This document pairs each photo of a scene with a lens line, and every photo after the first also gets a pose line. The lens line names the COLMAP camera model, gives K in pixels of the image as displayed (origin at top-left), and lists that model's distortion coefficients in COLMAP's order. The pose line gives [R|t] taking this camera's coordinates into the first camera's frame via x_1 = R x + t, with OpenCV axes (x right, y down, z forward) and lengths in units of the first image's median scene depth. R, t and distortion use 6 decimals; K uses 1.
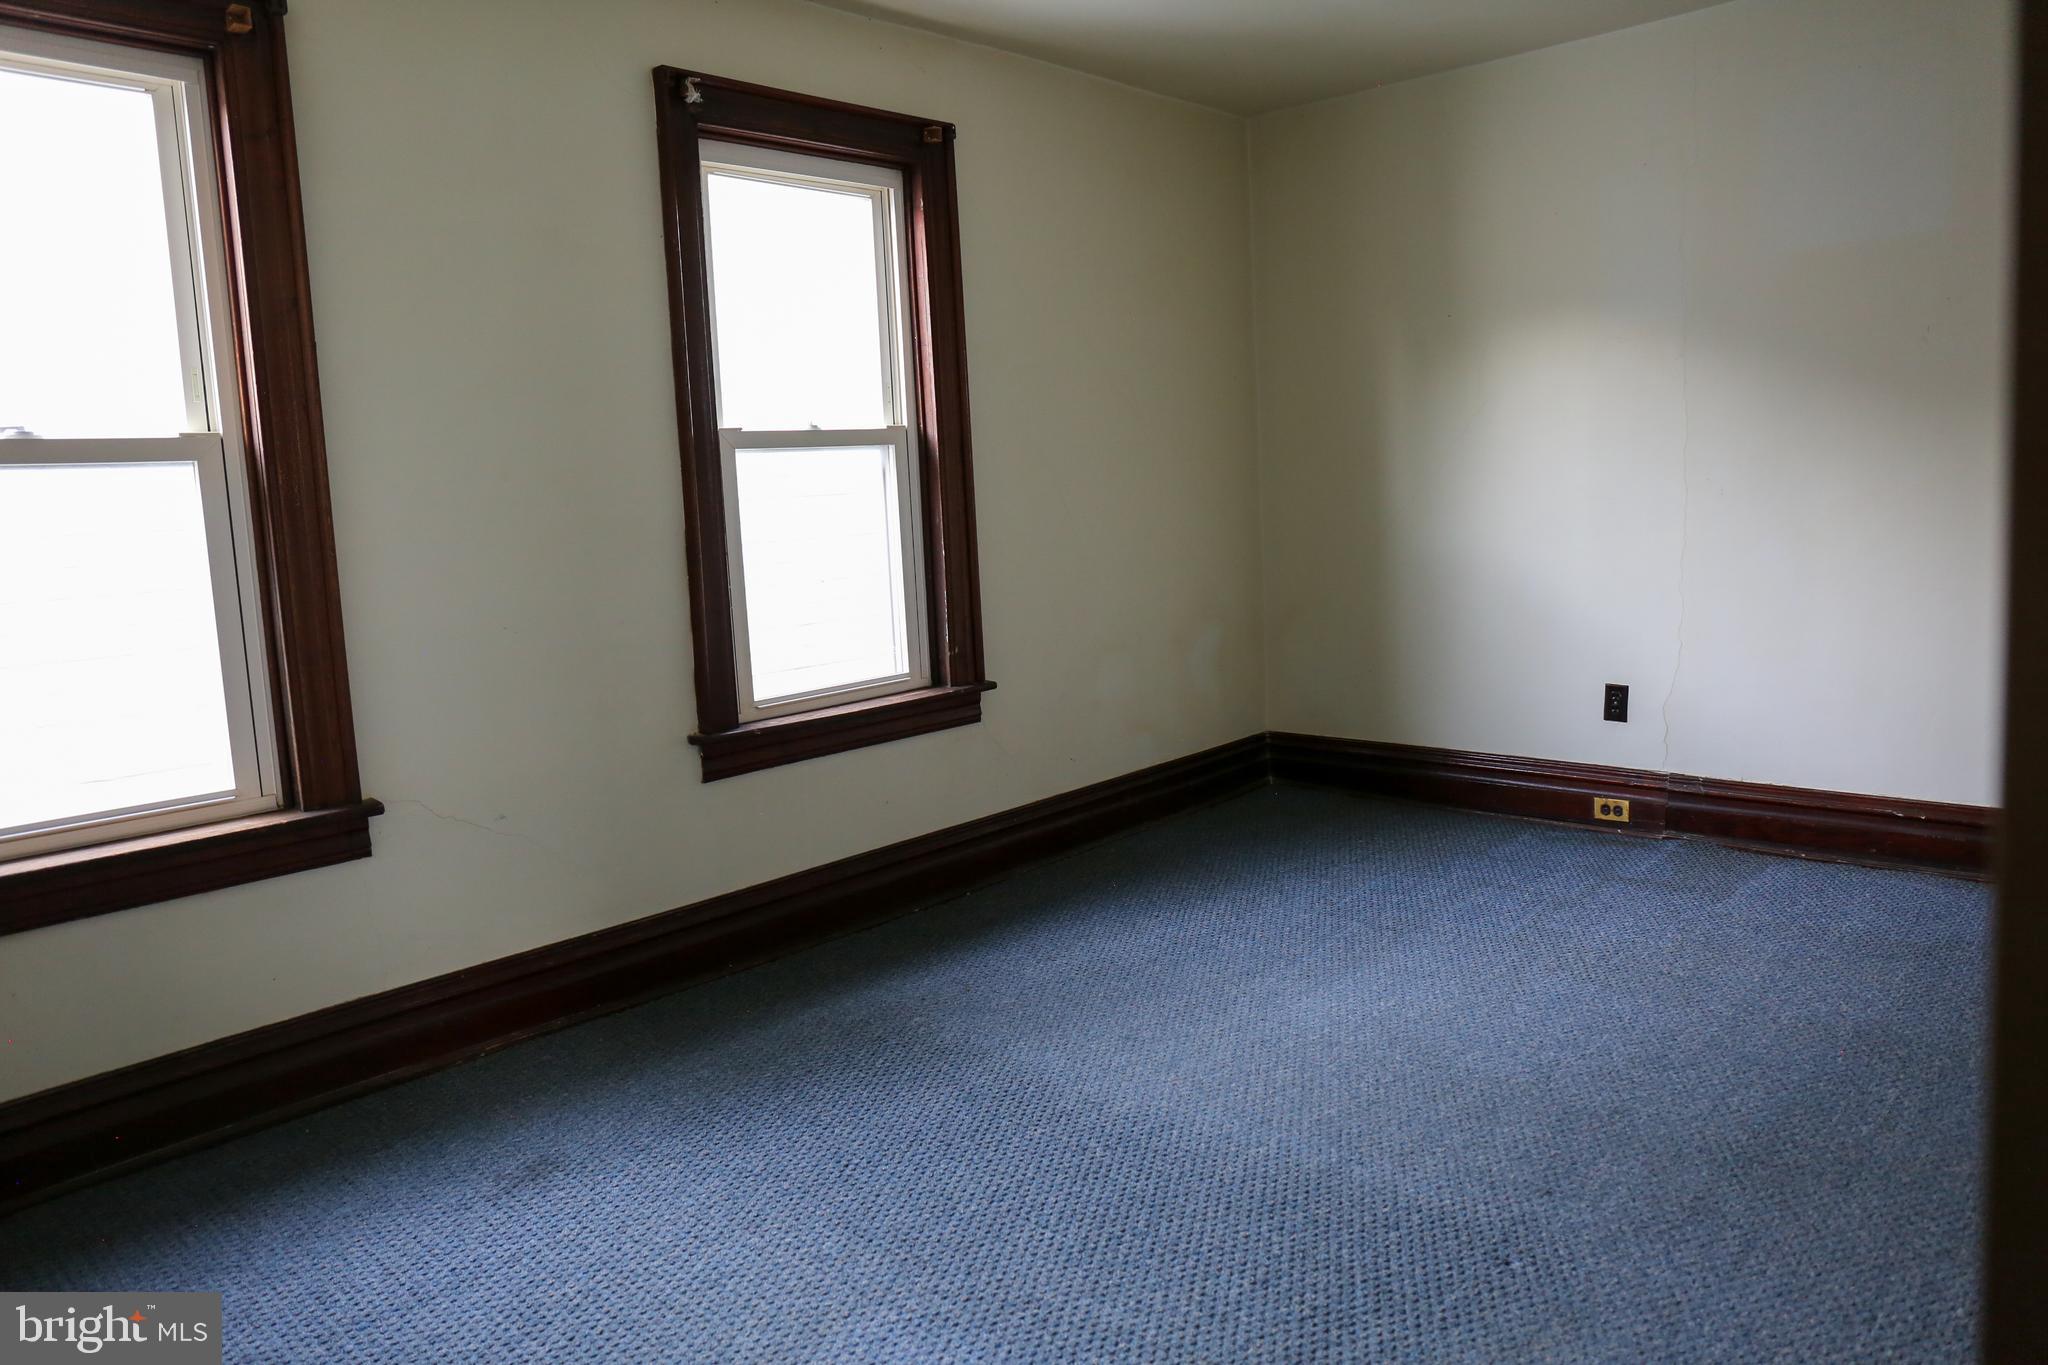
lens RADIAL K [[1390.9, 0, 1006.9], [0, 1390.9, 674.9], [0, 0, 1]] dist [-0.113291, 0.088029]
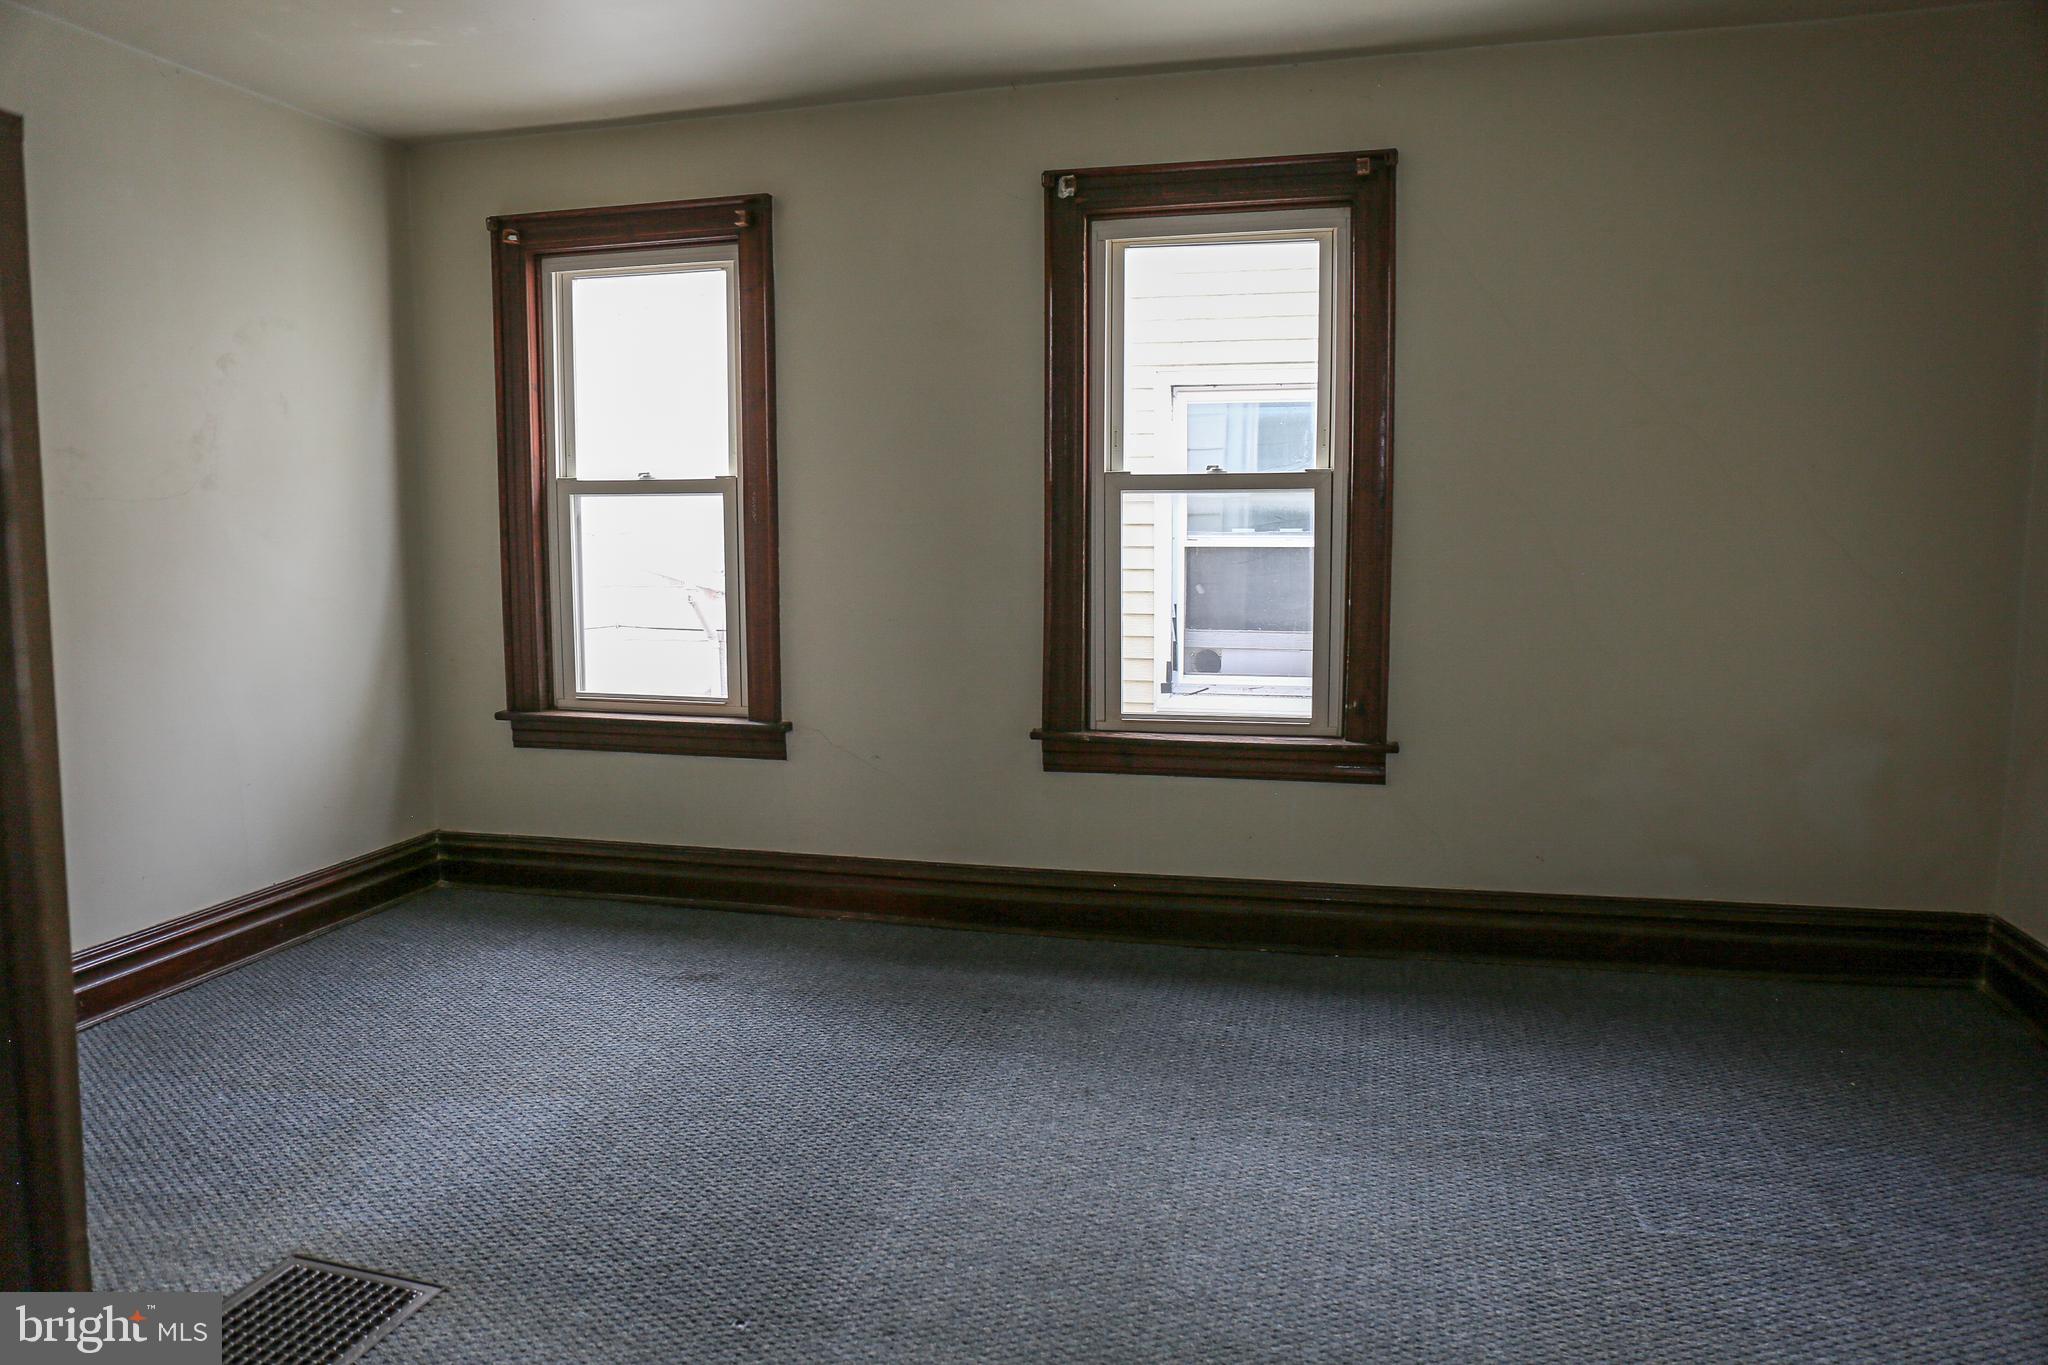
lens RADIAL K [[1390.9, 0, 1006.9], [0, 1390.9, 674.9], [0, 0, 1]] dist [-0.113291, 0.088029]
pose [[0.475631, 0.147638, -0.867167, 0.840747], [-0.134806, 0.986403, 0.093998, -0.118683], [0.869254, 0.072191, 0.489067, 0.407416]]
